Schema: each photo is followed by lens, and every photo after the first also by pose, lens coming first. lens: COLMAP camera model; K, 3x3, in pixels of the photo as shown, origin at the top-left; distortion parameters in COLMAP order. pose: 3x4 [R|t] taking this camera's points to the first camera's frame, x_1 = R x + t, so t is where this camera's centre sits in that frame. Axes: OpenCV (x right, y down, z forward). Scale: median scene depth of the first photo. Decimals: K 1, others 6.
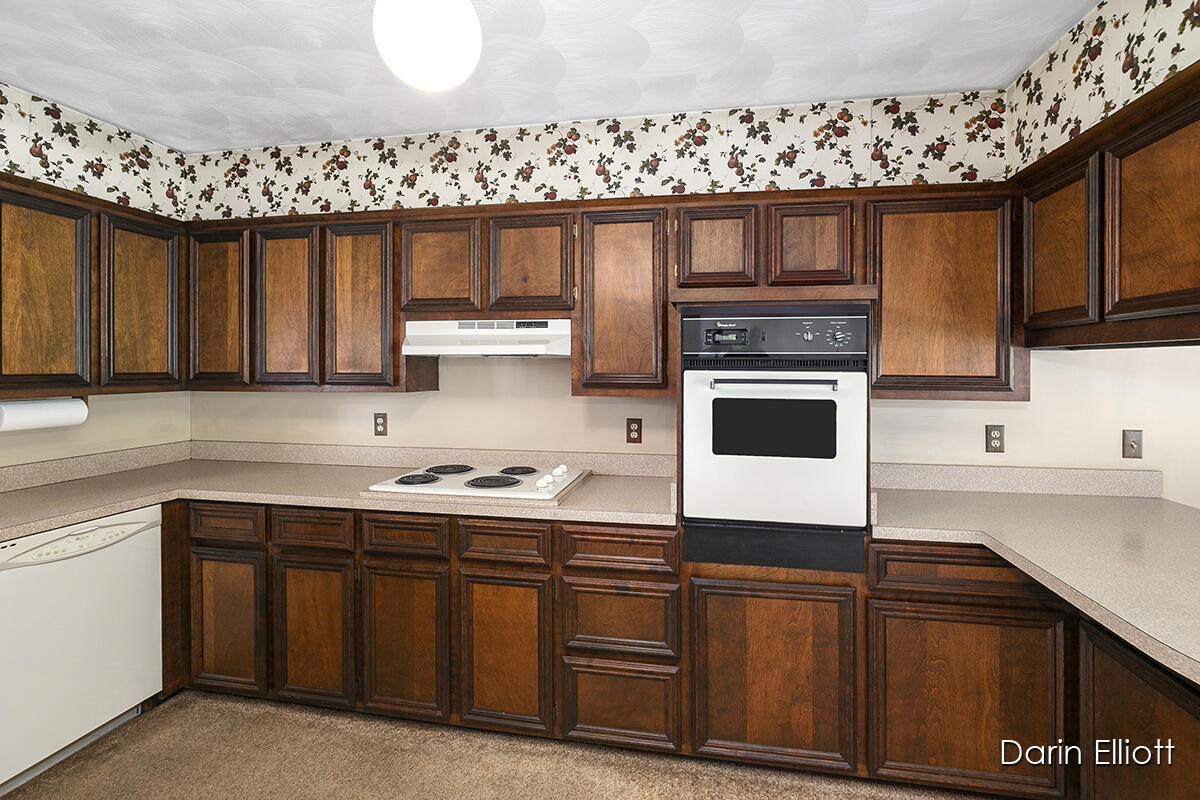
lens RADIAL K [[493.4, 0, 573.9], [0, 493.4, 368.4], [0, 0, 1]] dist [-0.014204, 0.000382]
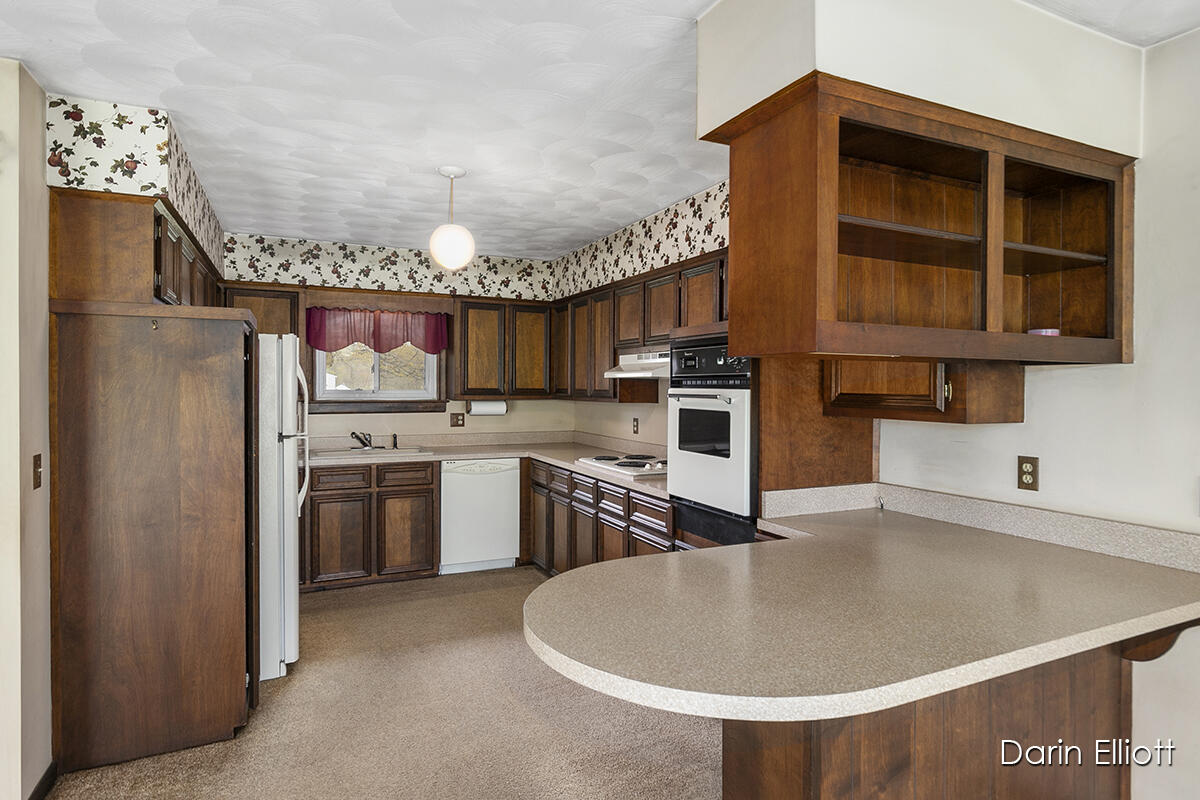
lens RADIAL K [[657.6, 0, 599.3], [0, 657.6, 382.6], [0, 0, 1]] dist [0.004077, -0.001124]
pose [[0.577772, -0.004299, -0.816187, 1.277182], [-0.004120, 0.999958, -0.008183, 0.004805], [0.816188, 0.008091, 0.577730, -0.205537]]
